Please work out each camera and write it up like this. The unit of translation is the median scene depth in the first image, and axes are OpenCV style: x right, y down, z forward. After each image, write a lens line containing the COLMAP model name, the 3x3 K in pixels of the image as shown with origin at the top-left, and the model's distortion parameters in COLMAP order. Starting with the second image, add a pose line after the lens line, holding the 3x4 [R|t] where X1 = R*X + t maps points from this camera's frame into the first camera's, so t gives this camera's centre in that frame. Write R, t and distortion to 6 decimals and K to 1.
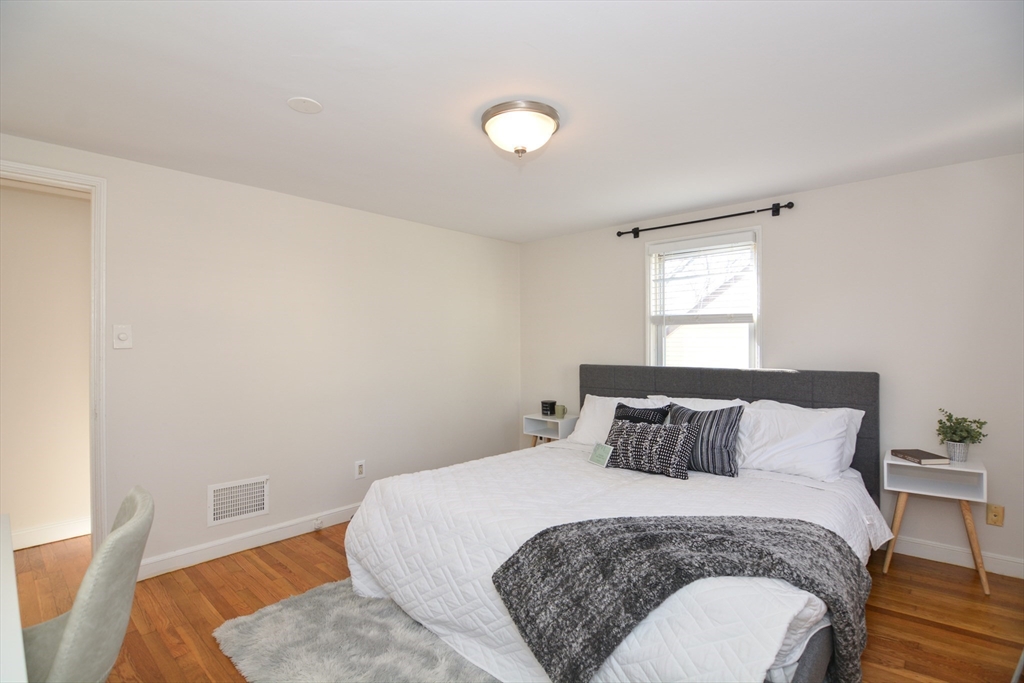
lens RADIAL K [[511.6, 0, 509.1], [0, 511.6, 336.6], [0, 0, 1]] dist [0.013008, -0.001908]
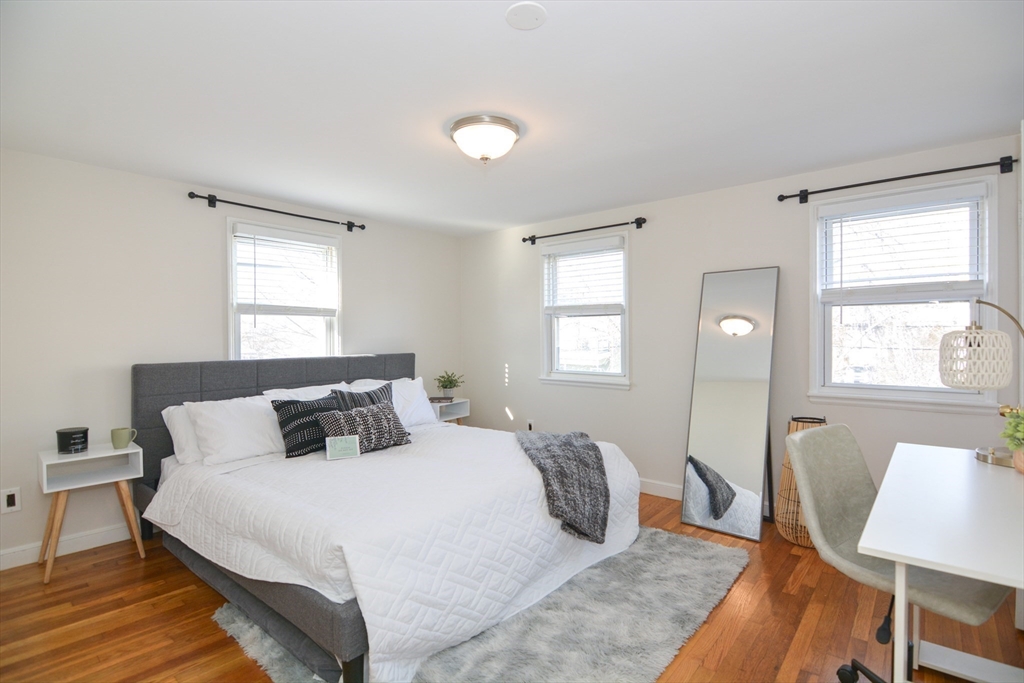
lens RADIAL K [[511.6, 0, 511.5], [0, 511.6, 342.2], [0, 0, 1]] dist [0.013008, -0.001908]
pose [[-0.078174, -0.009536, 0.996894, -0.750996], [-0.007818, 0.999929, 0.008952, 0.018252], [-0.996909, -0.007094, -0.078243, 0.700651]]
